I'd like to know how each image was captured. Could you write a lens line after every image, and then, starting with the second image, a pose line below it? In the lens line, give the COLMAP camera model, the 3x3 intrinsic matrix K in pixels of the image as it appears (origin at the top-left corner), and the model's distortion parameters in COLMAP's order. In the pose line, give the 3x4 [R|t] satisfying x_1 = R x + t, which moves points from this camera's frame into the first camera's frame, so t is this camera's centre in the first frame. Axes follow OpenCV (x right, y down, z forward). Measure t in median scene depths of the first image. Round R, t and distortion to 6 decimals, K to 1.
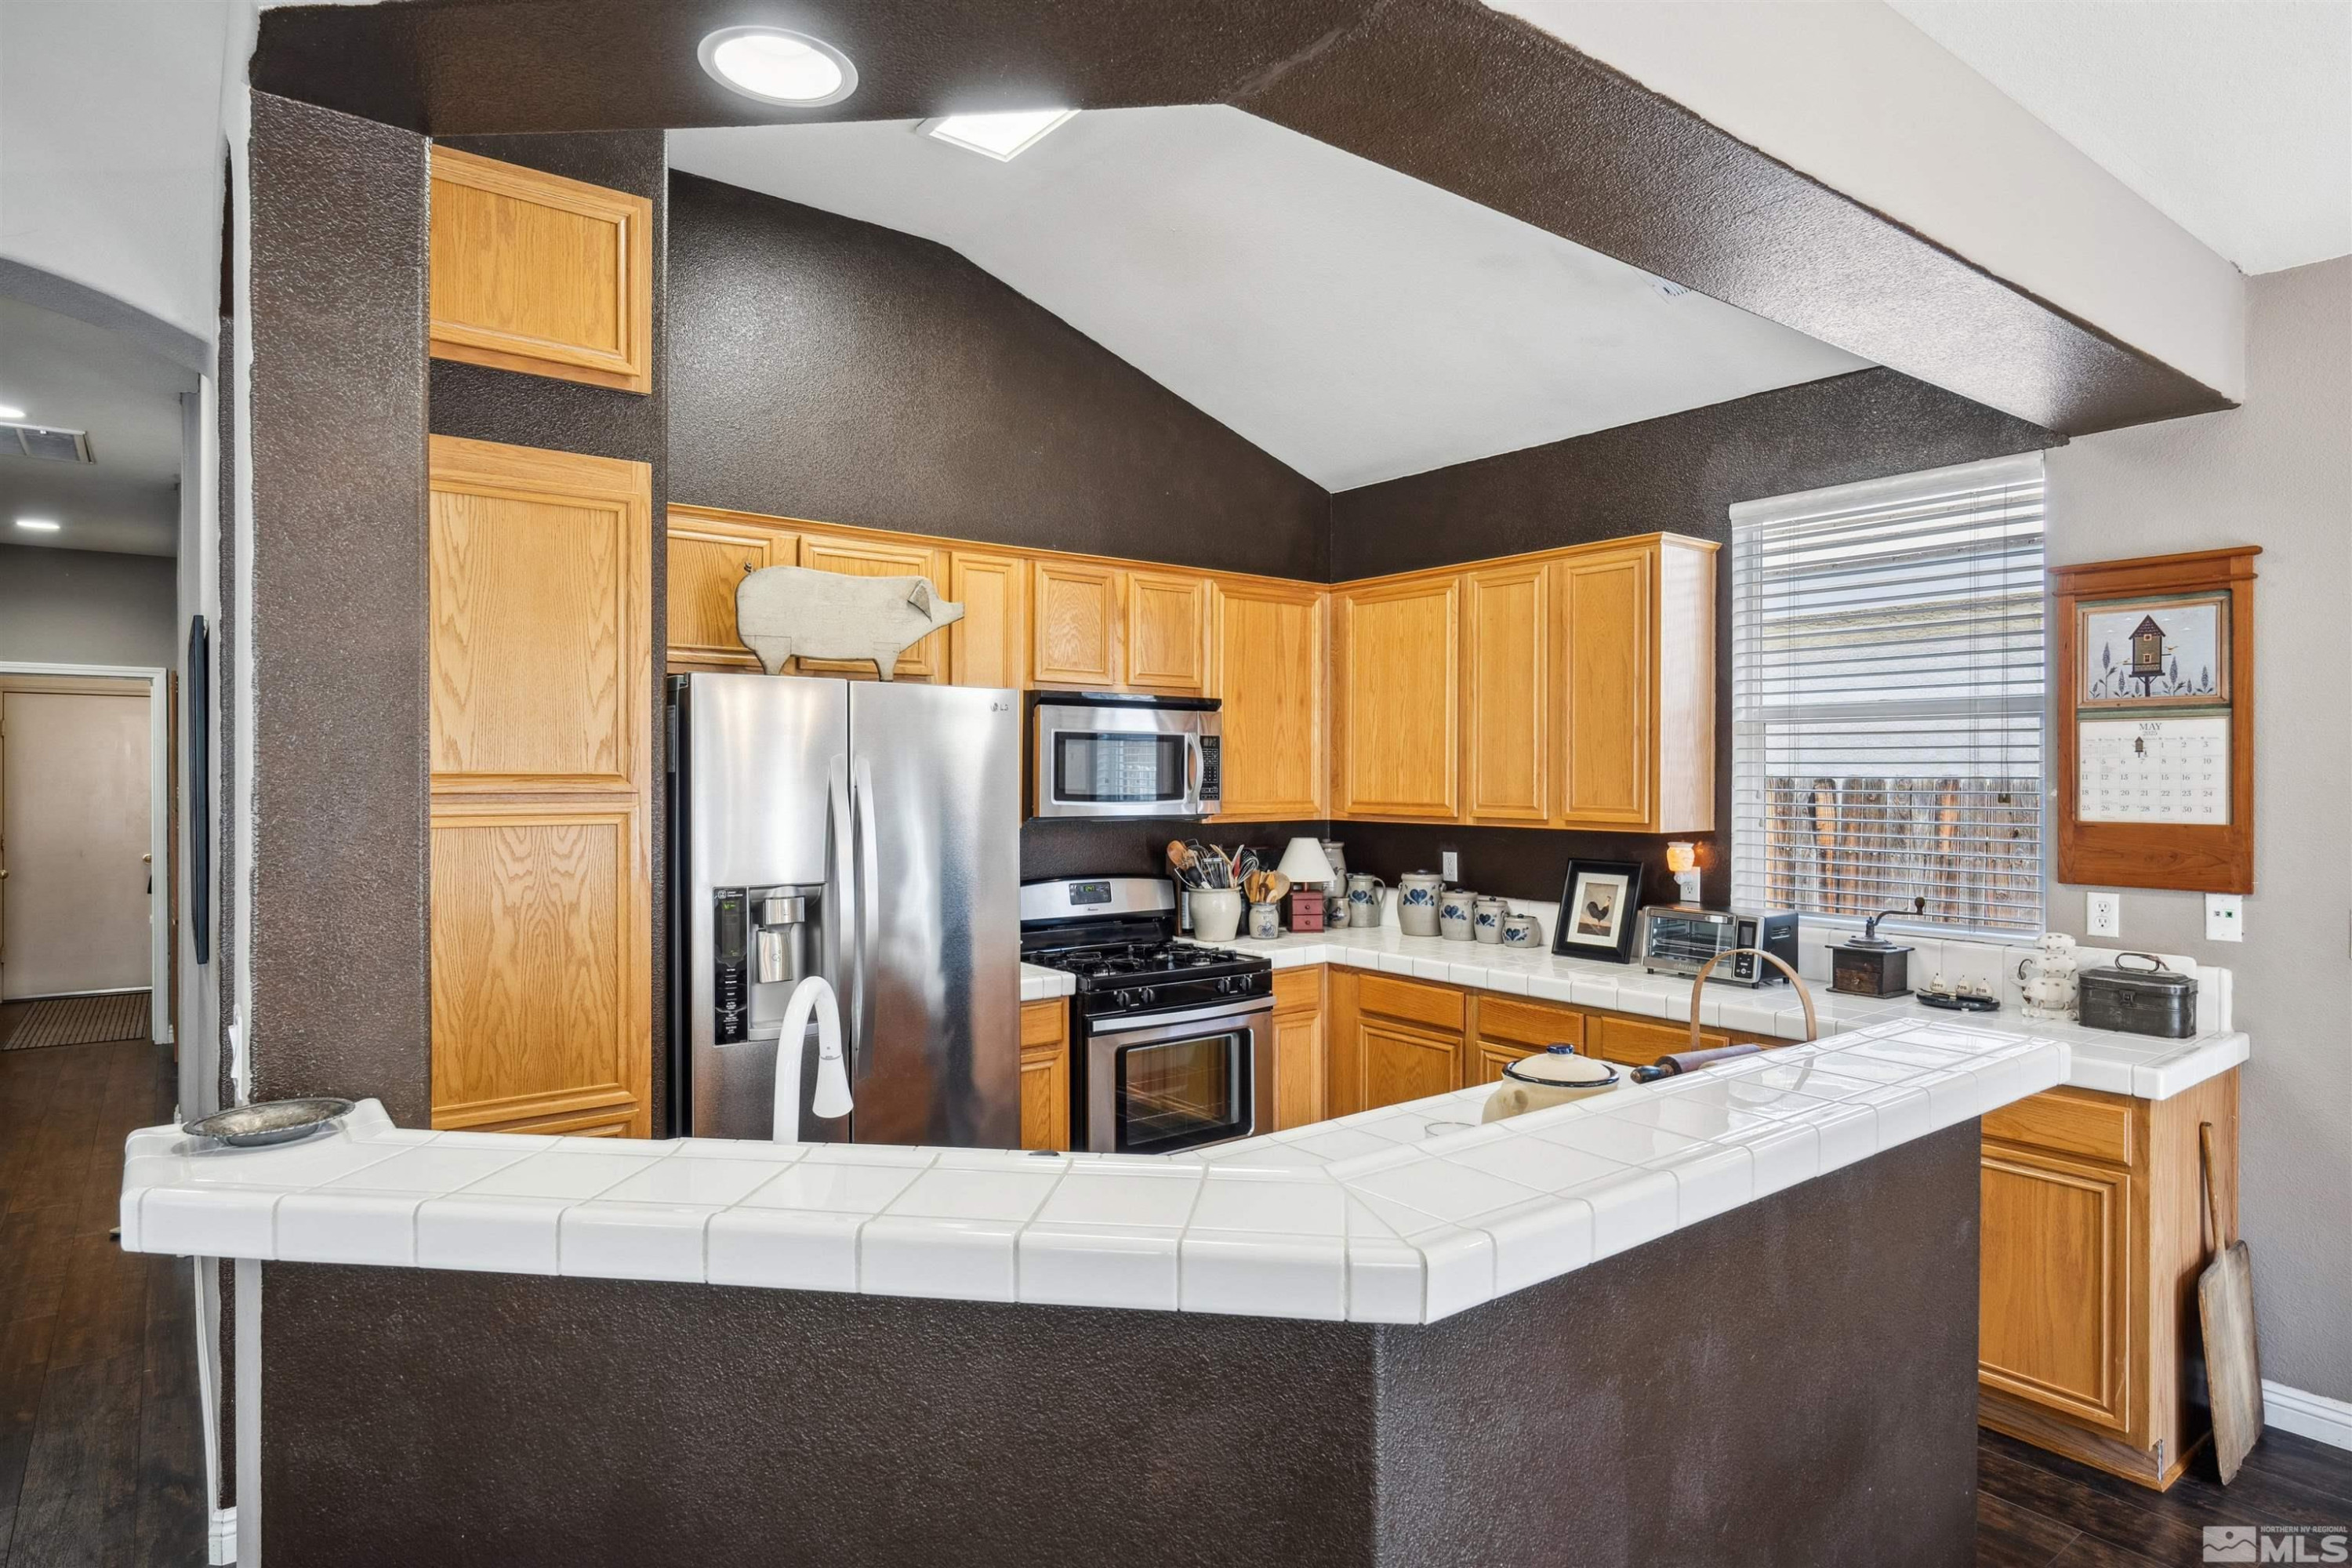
lens RADIAL K [[1308.5, 0, 1178.9], [0, 1308.5, 777.5], [0, 0, 1]] dist [-0.003500, 0.000070]
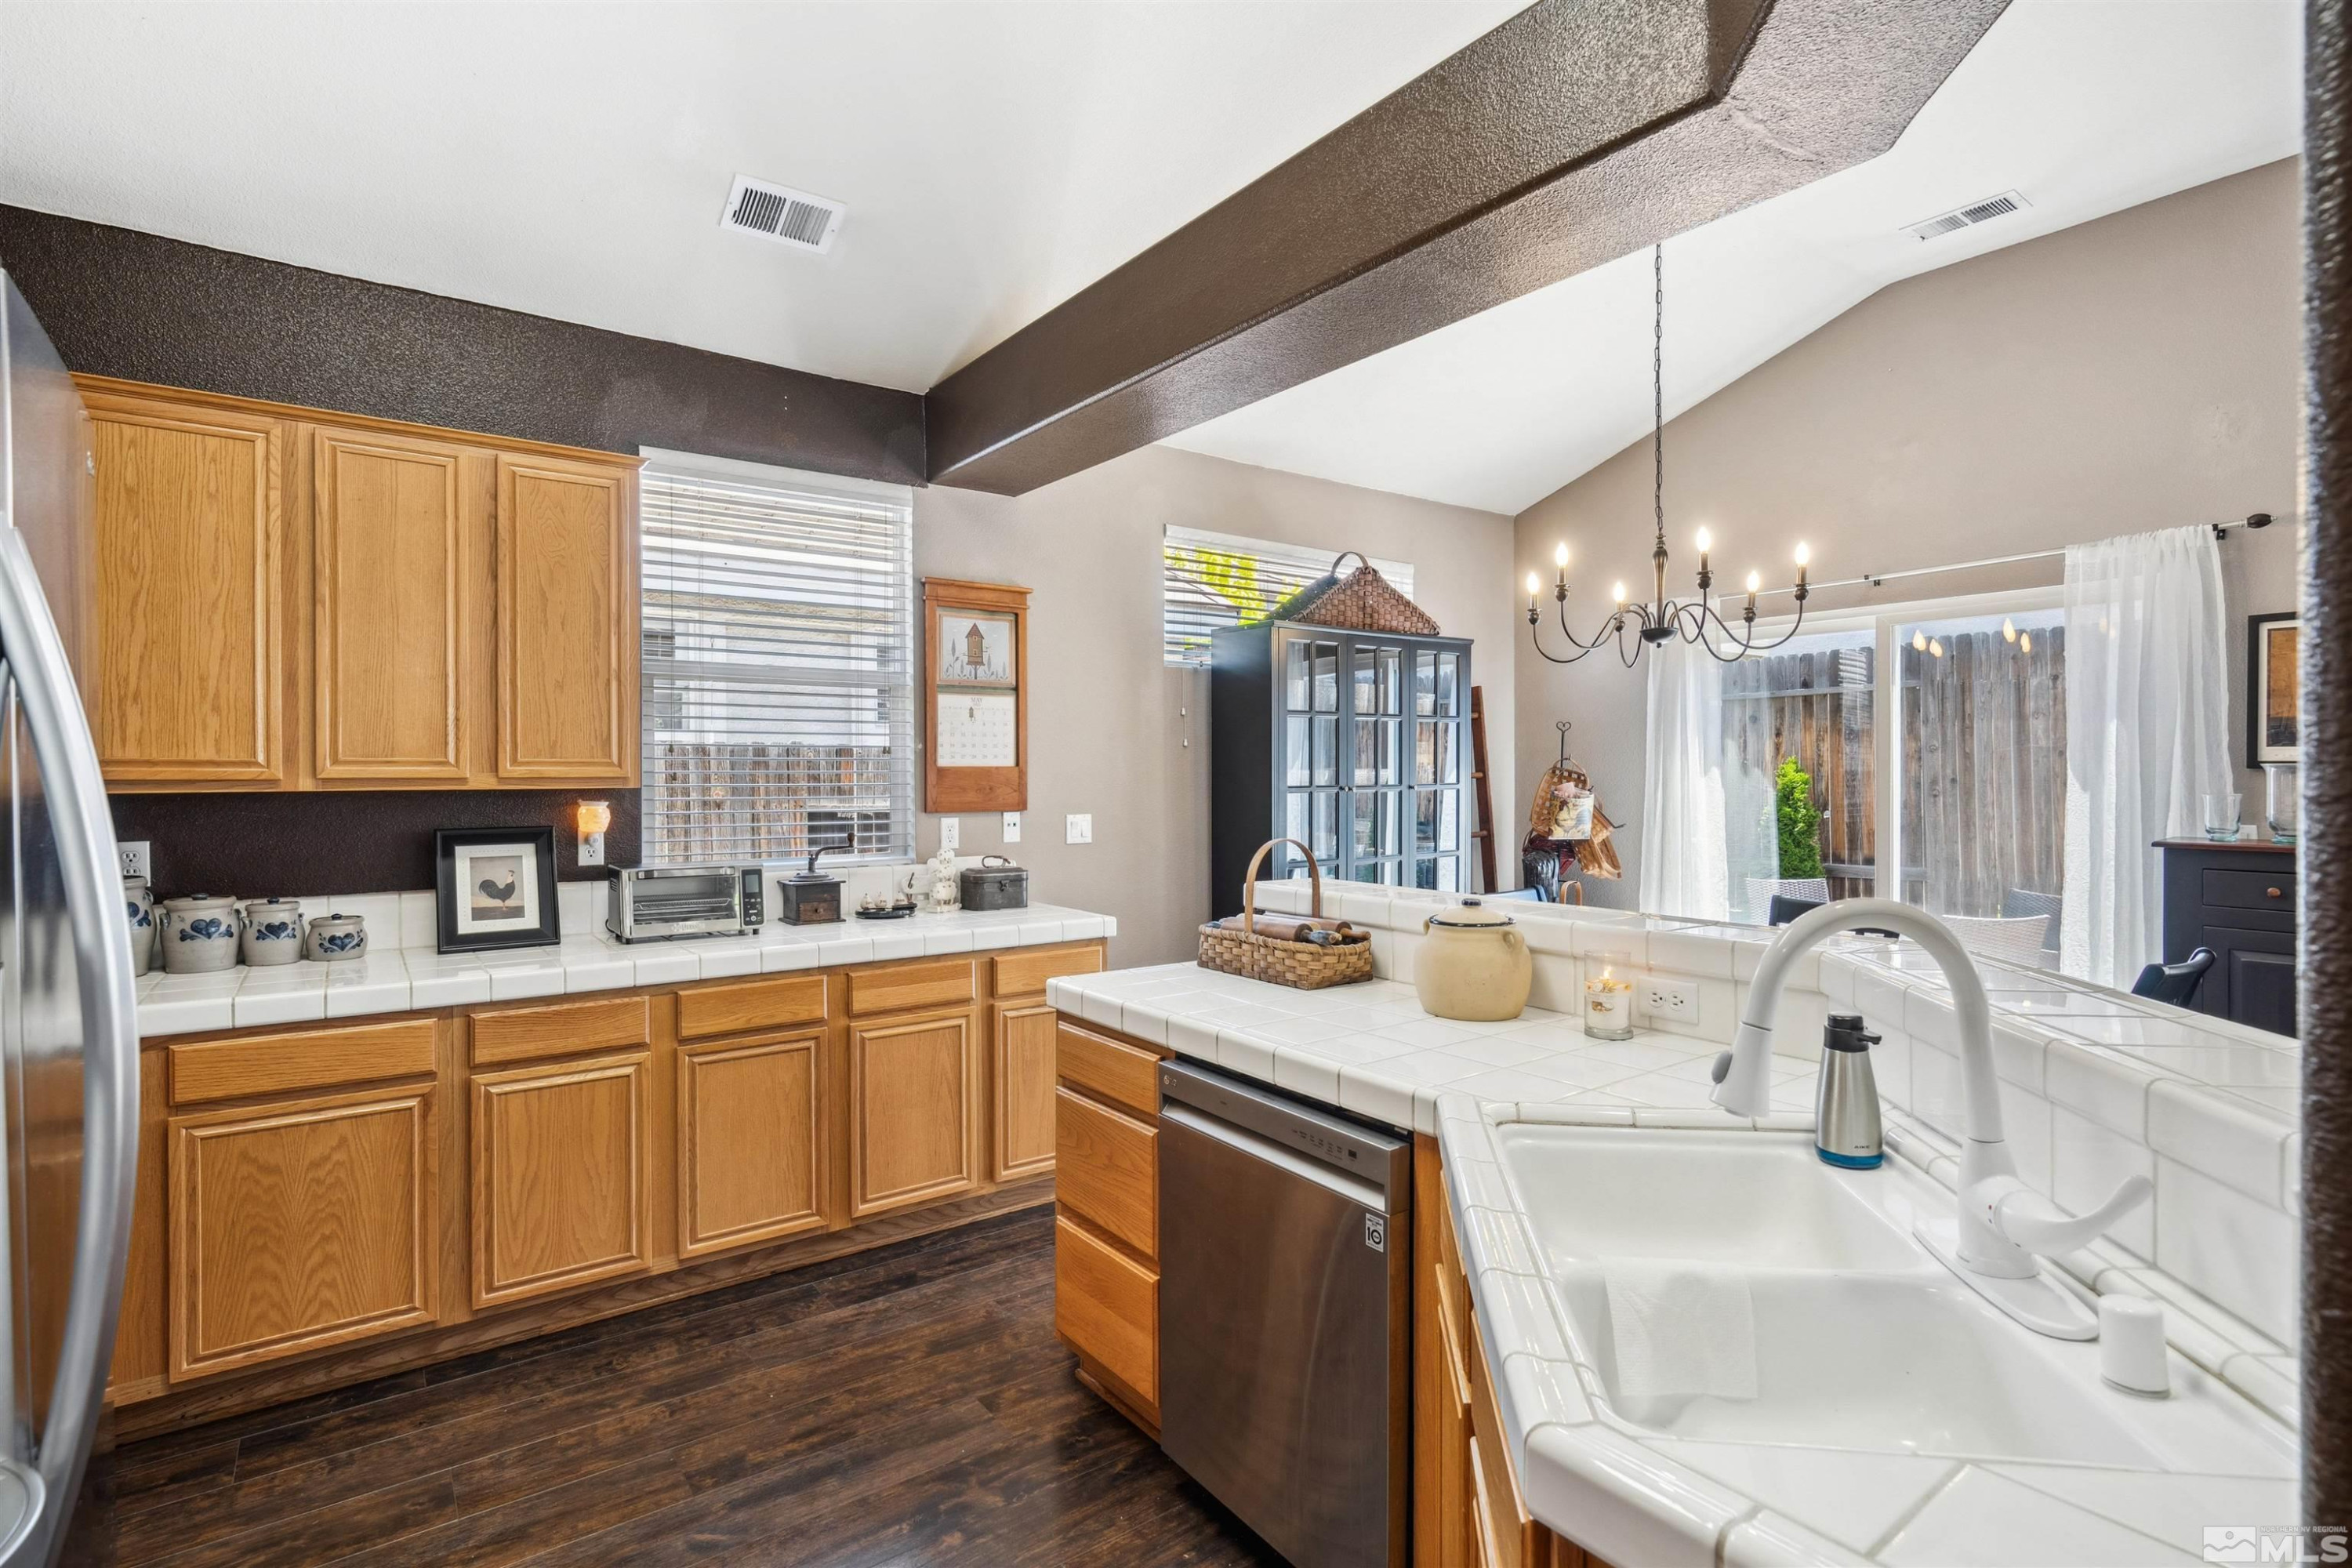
lens RADIAL K [[1144.4, 0, 1181.9], [0, 1144.4, 779.9], [0, 0, 1]] dist [0.001981, -0.000017]
pose [[0.018281, -0.006002, 0.999815, -0.410901], [0.008662, 0.999945, 0.005845, 0.034729], [-0.999795, 0.008553, 0.018332, 0.590249]]
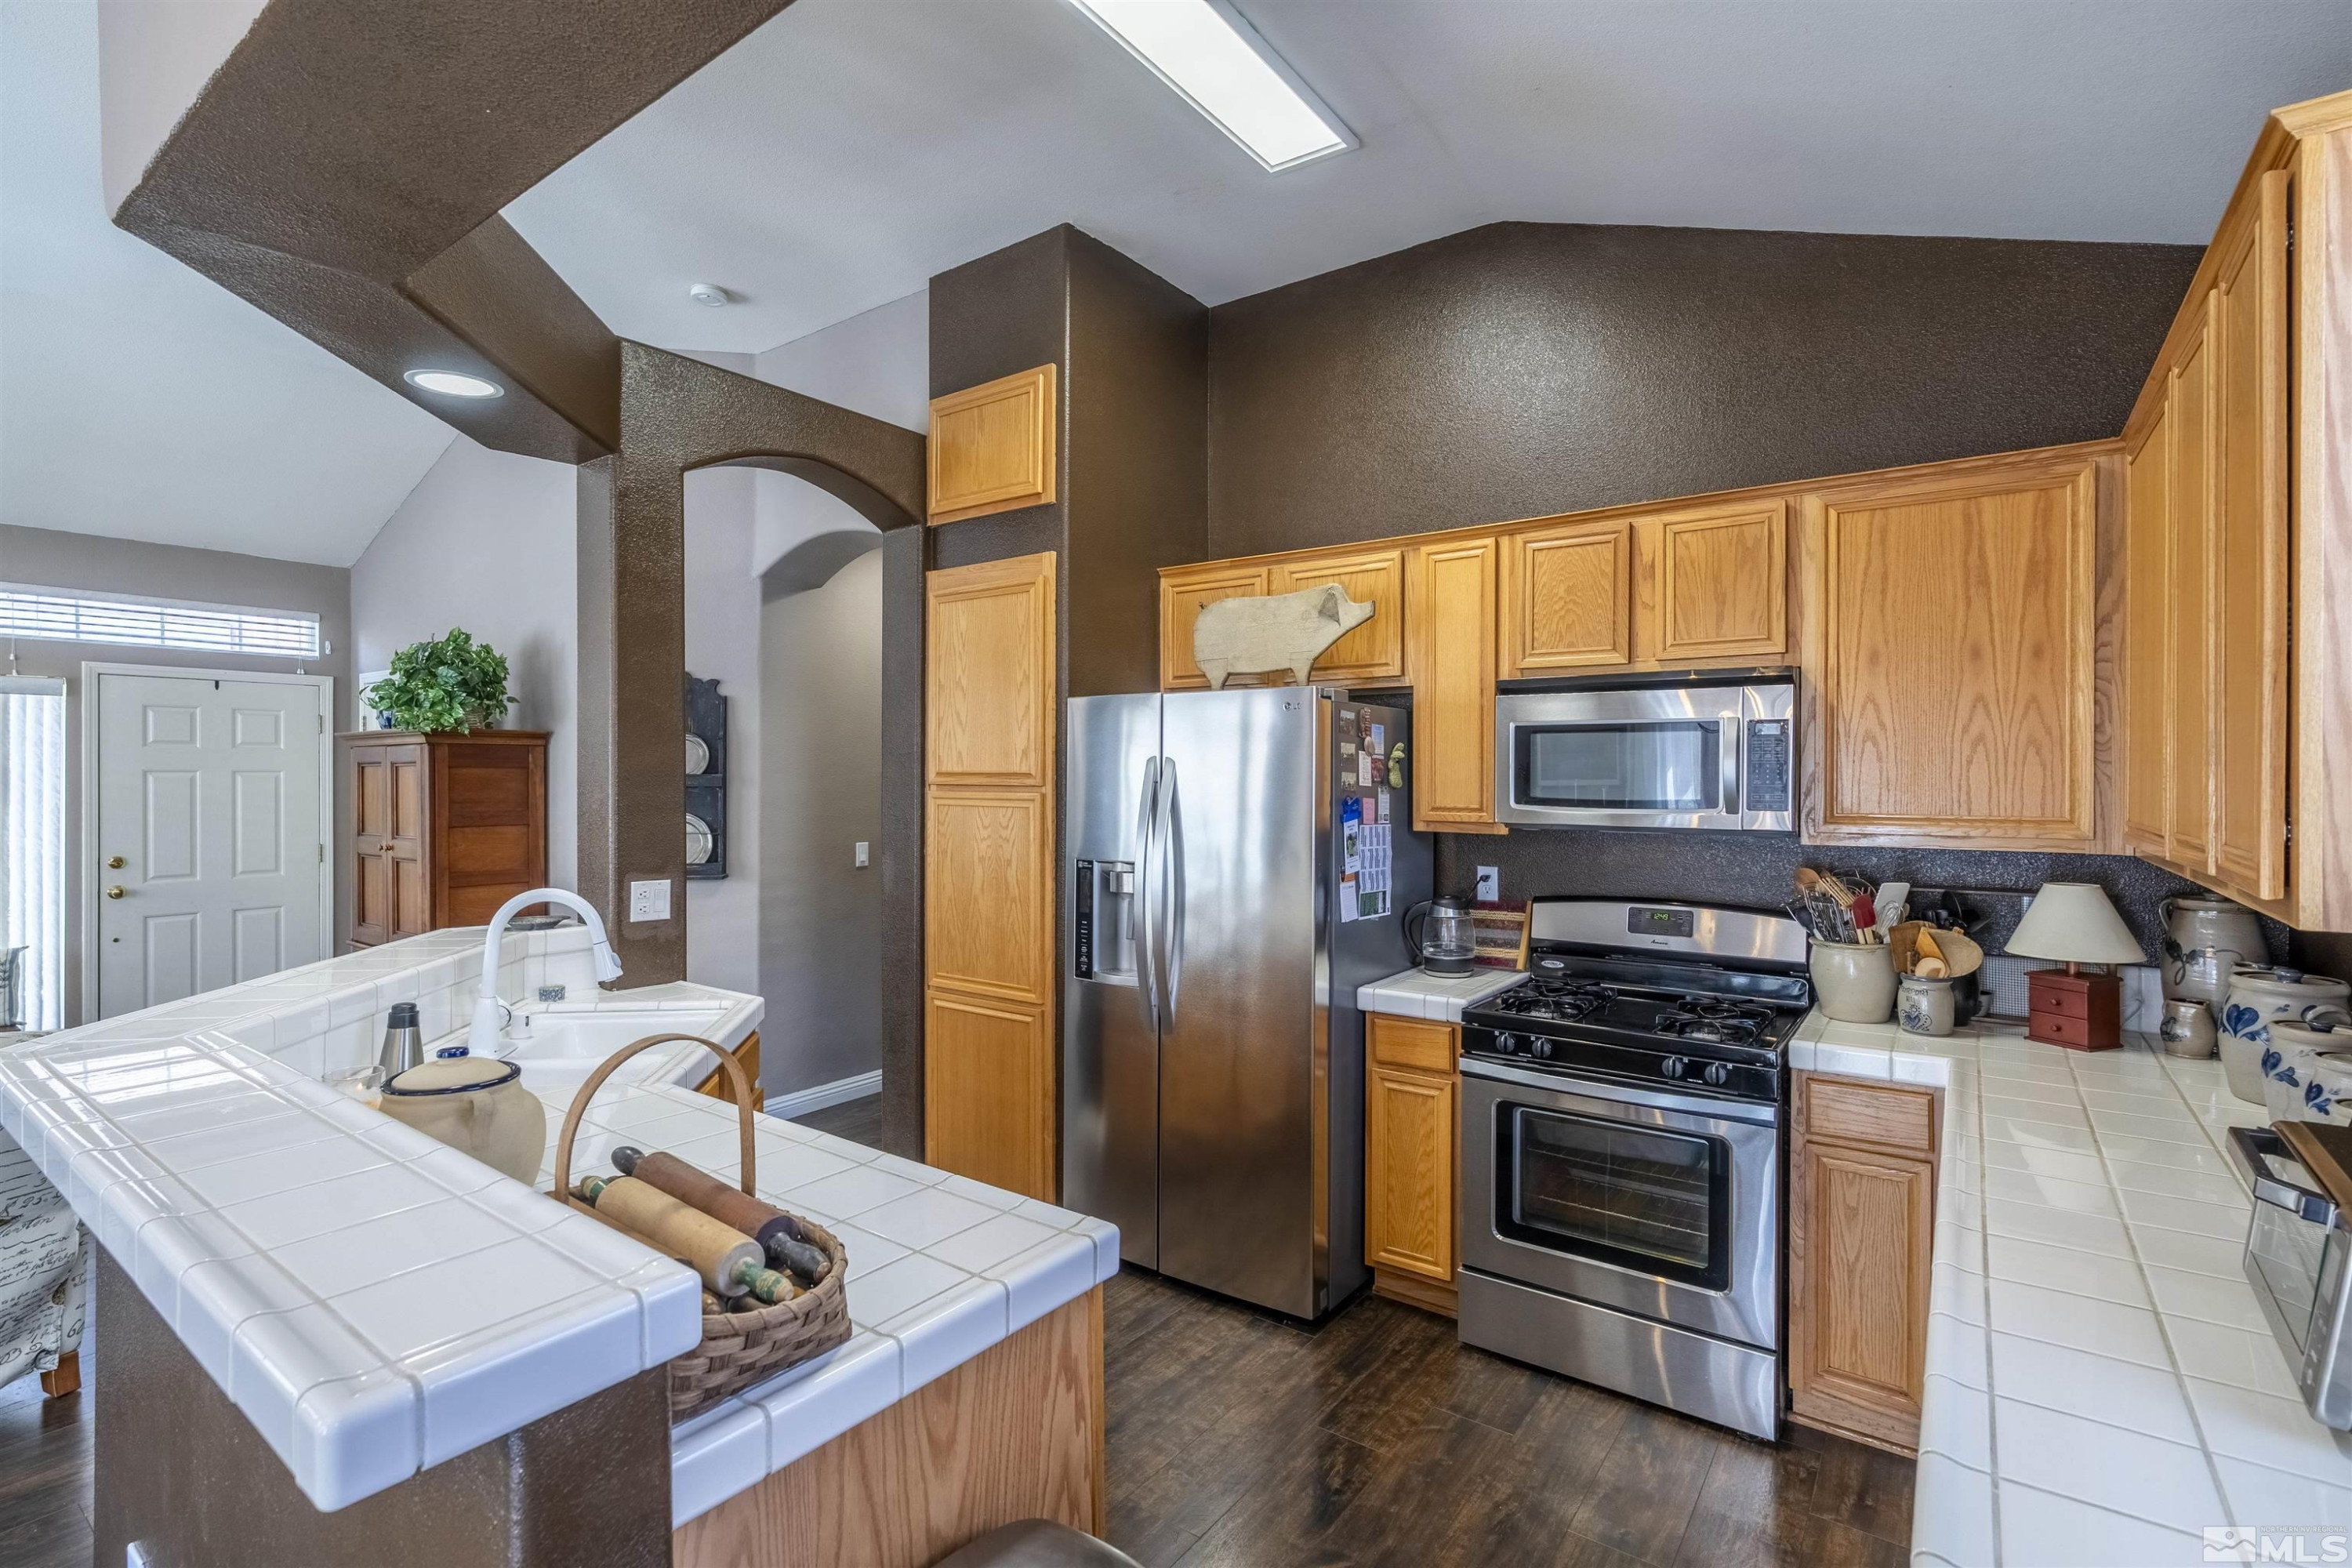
lens RADIAL K [[1084.3, 0, 1179.9], [0, 1084.3, 773.8], [0, 0, 1]] dist [-0.004274, 0.000775]
pose [[0.278246, -0.002401, -0.960507, 0.553678], [-0.005536, 0.999976, -0.004103, 0.001760], [0.960494, 0.006459, 0.278226, 0.597789]]
